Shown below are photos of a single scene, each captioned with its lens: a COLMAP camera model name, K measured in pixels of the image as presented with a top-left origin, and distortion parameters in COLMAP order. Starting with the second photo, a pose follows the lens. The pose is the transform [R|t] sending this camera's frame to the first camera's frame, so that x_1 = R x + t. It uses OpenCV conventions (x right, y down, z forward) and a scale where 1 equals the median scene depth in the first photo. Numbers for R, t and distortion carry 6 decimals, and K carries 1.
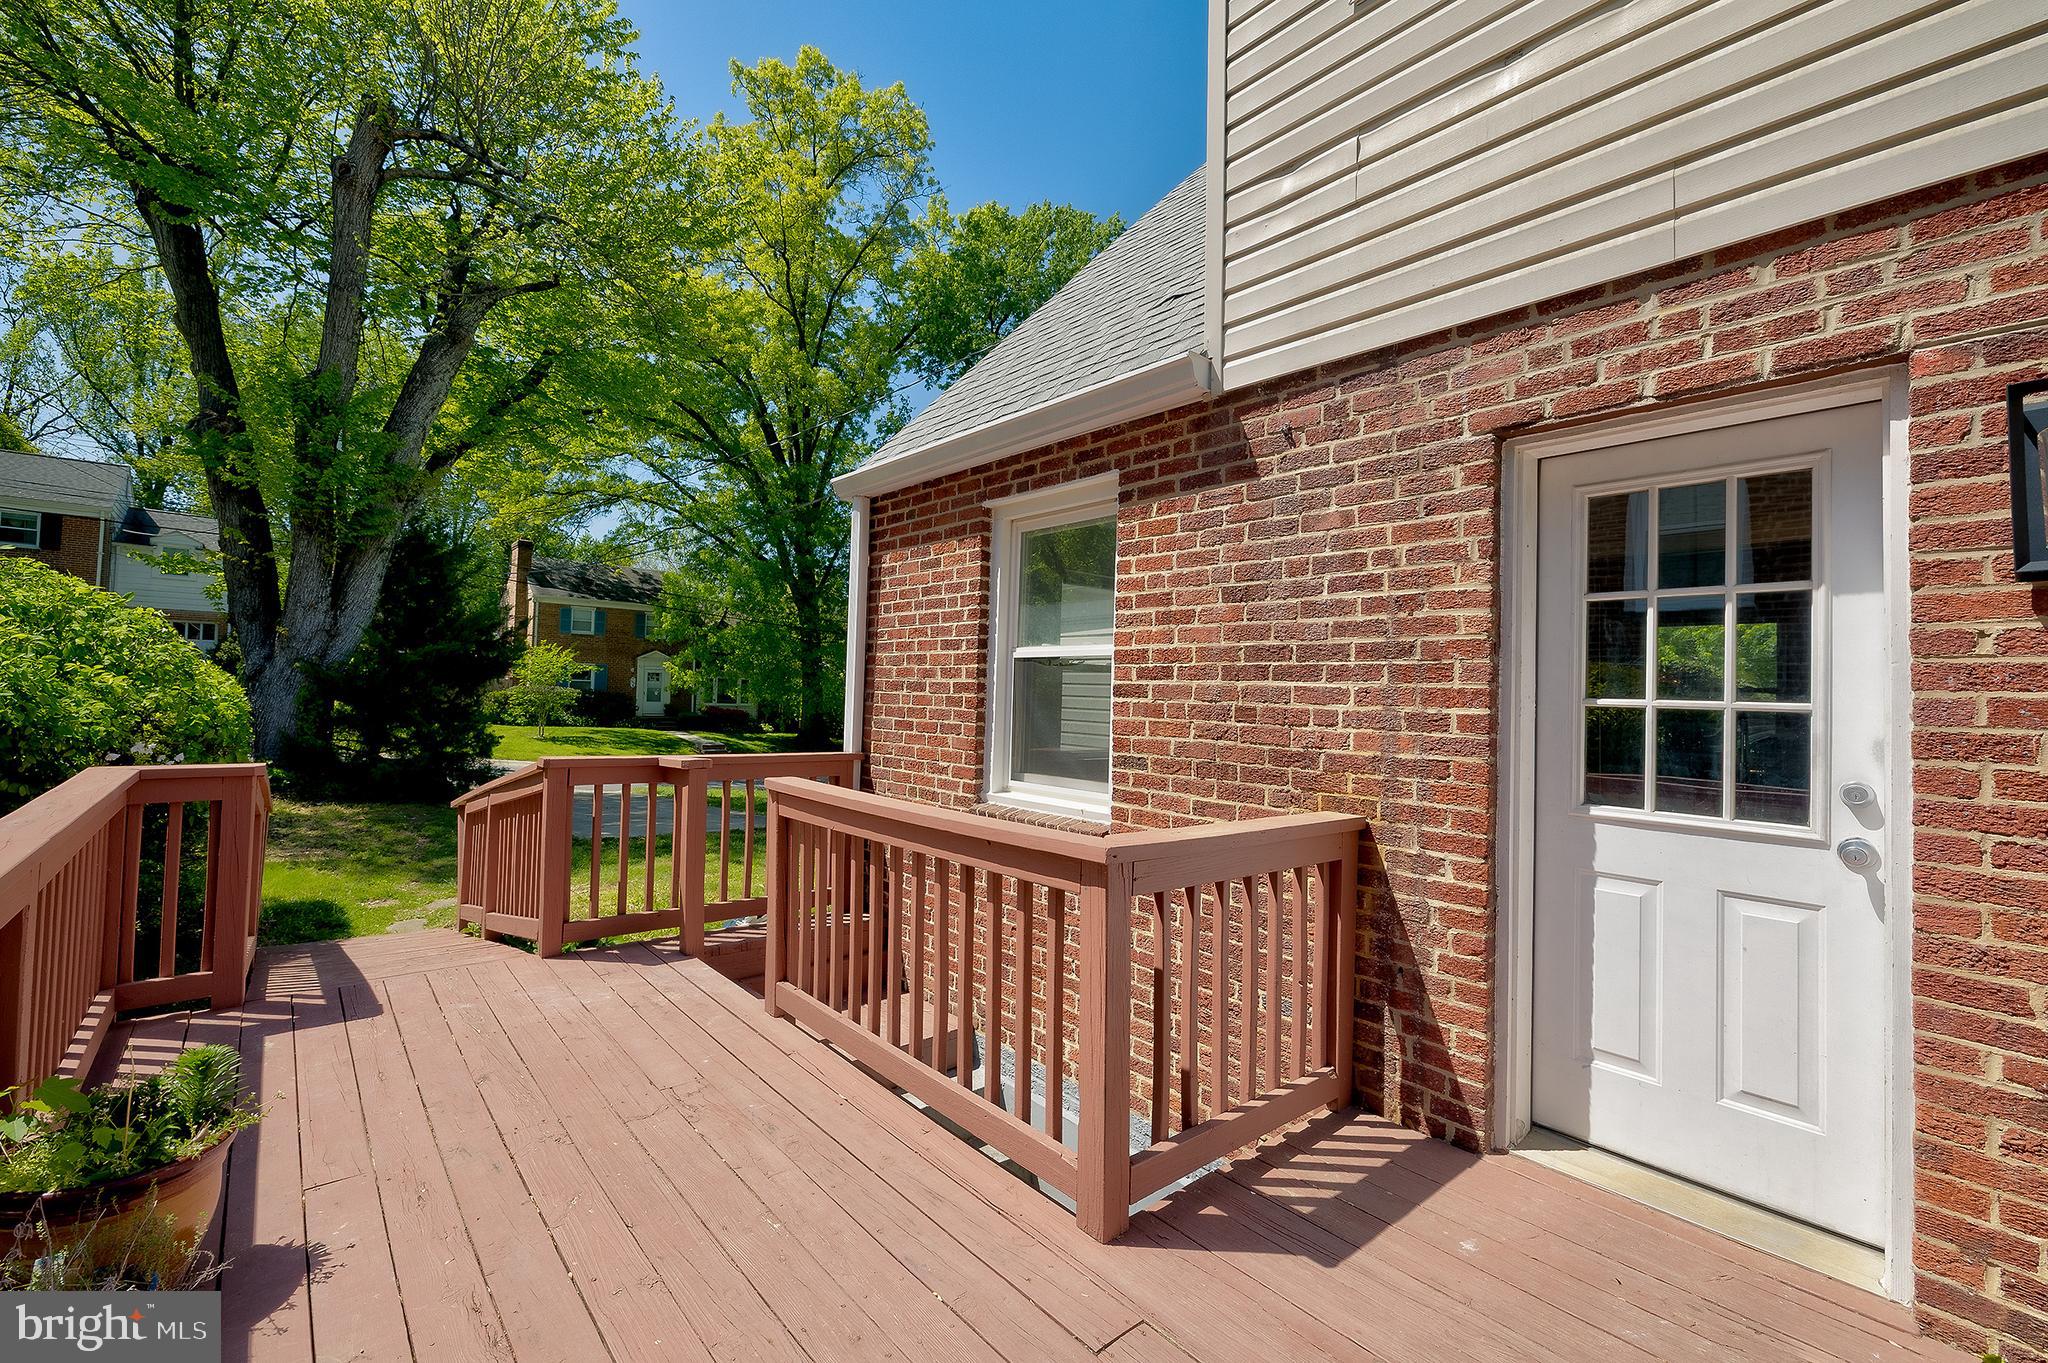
lens RADIAL K [[869.9, 0, 1031.9], [0, 869.9, 665.6], [0, 0, 1]] dist [0.005278, 0.000649]
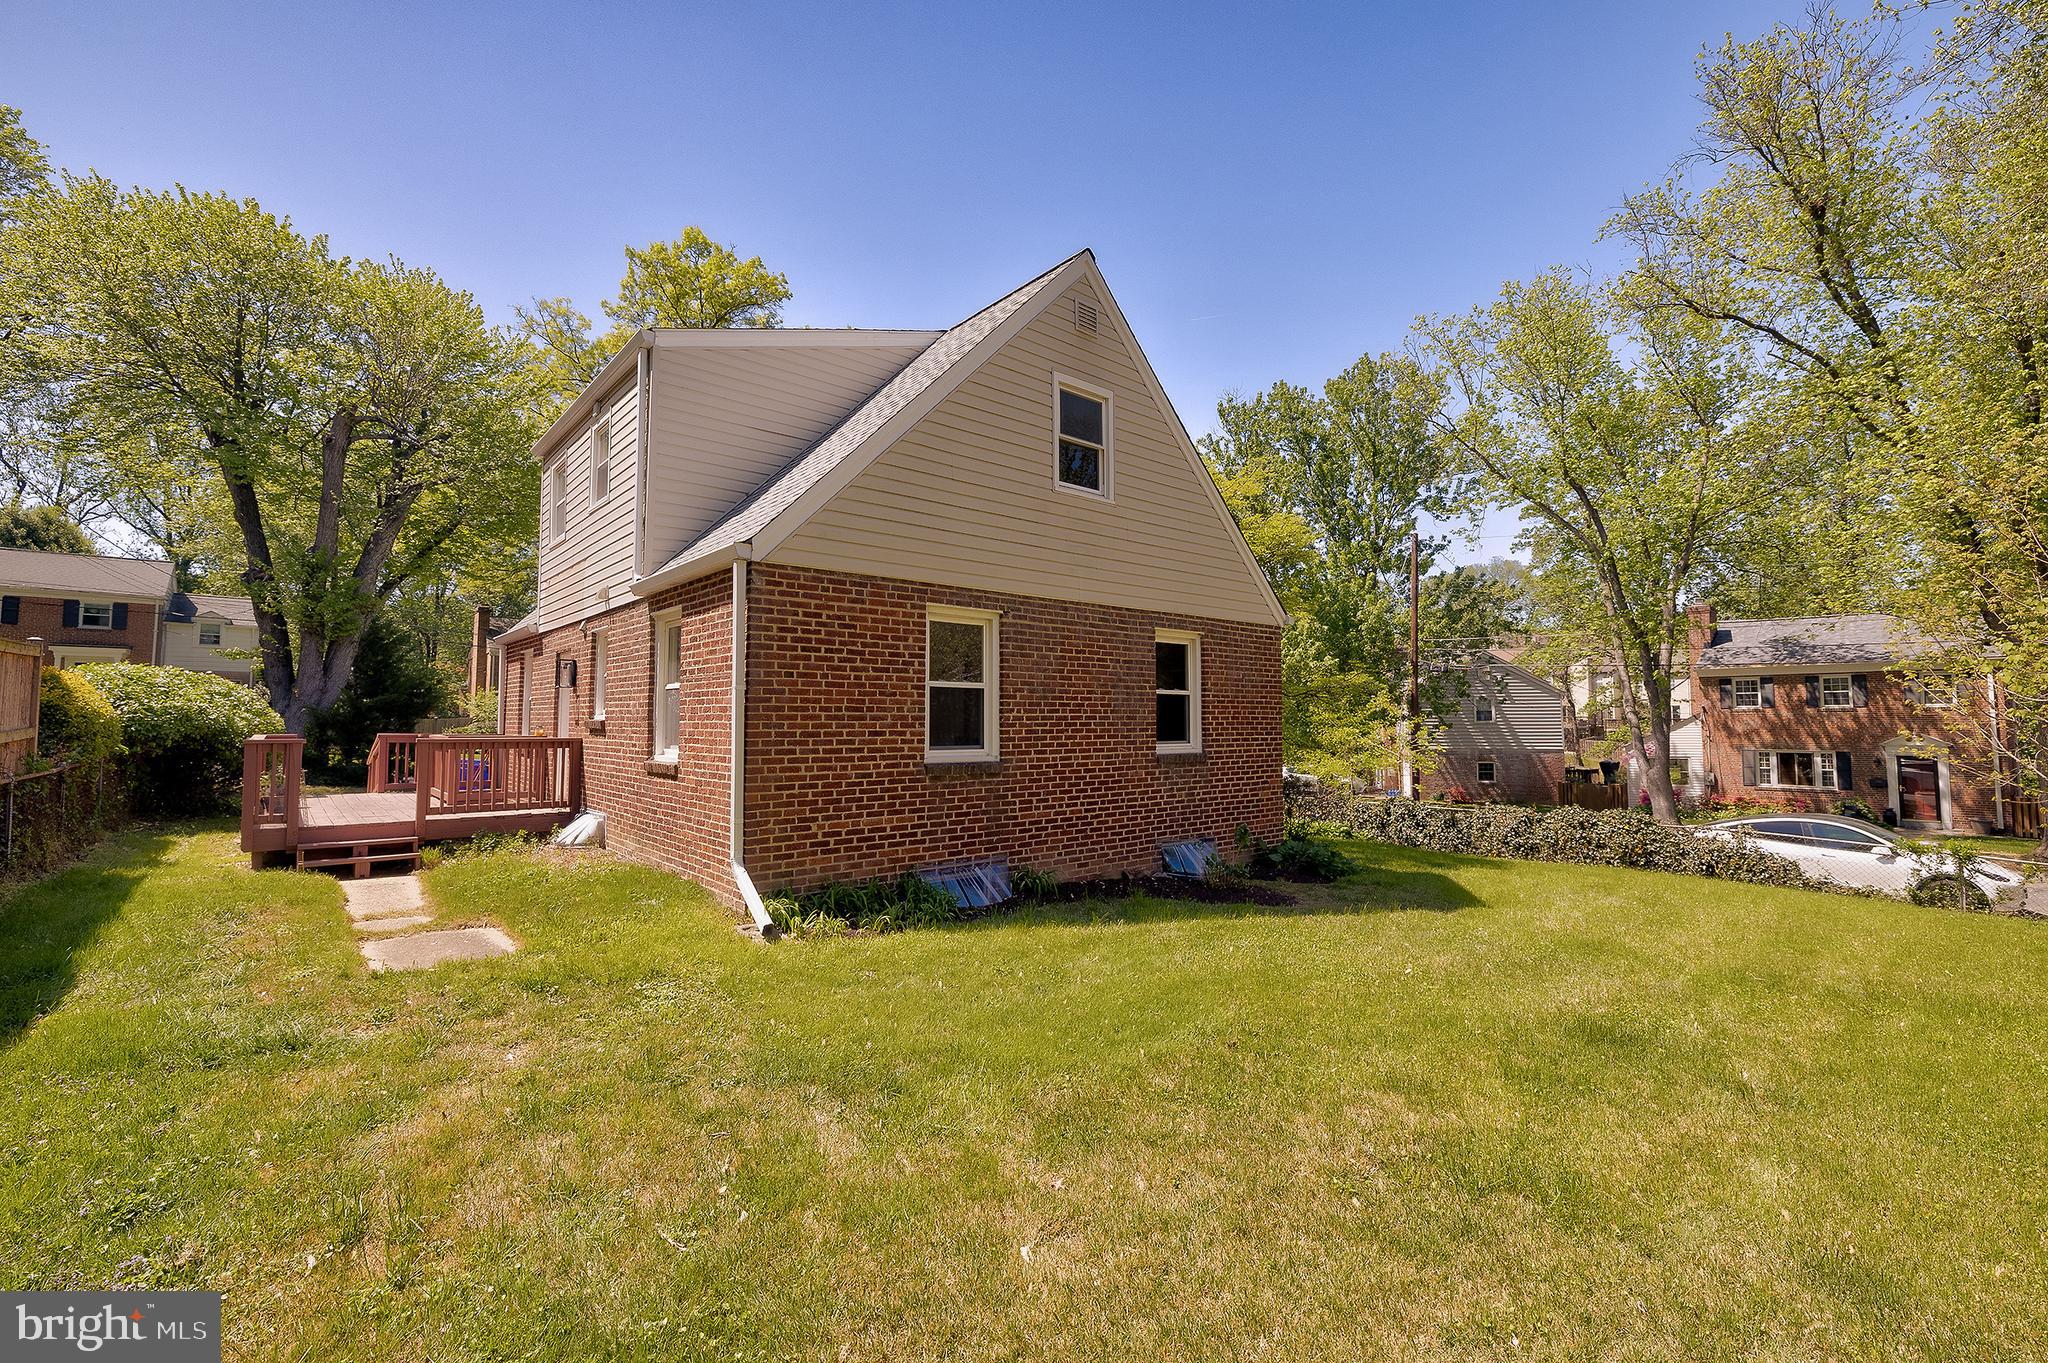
lens RADIAL K [[884.5, 0, 1022.1], [0, 884.5, 667.2], [0, 0, 1]] dist [0.022688, 0.000085]
pose [[0.999371, -0.027024, -0.022957, 3.158320], [0.026345, 0.999222, -0.029355, 0.023921], [0.023732, 0.028732, 0.999305, -3.773187]]
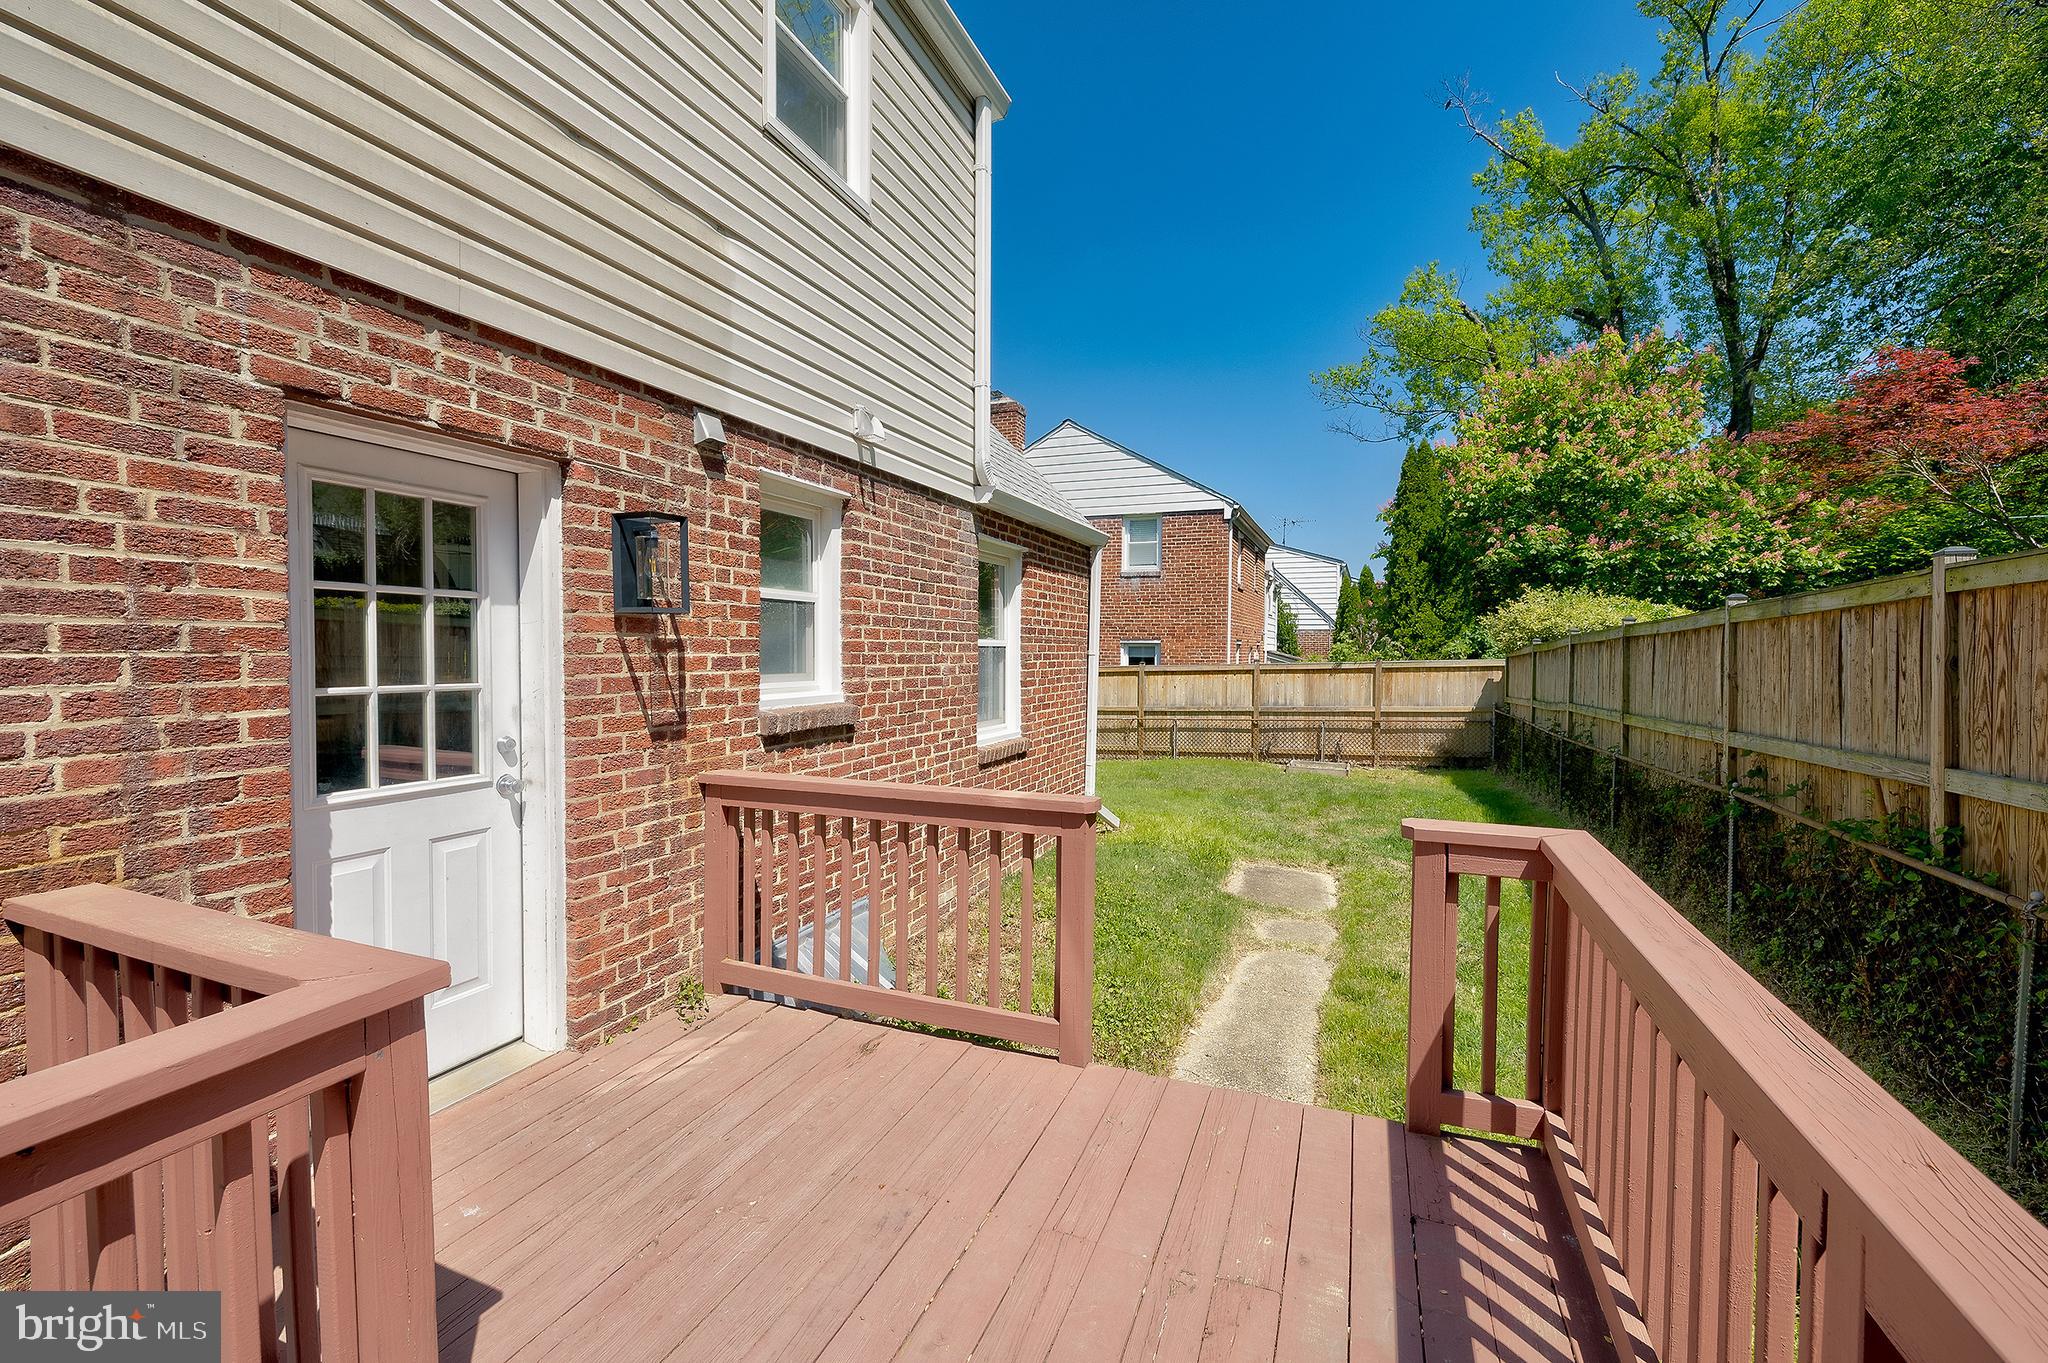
lens RADIAL K [[865.2, 0, 1016.6], [0, 865.2, 665.6], [0, 0, 1]] dist [0.001909, 0.000237]
pose [[-0.451698, -0.050069, 0.890765, -0.548444], [-0.051280, 0.998230, 0.030106, -0.053953], [-0.890696, -0.032079, -0.453467, 0.697117]]
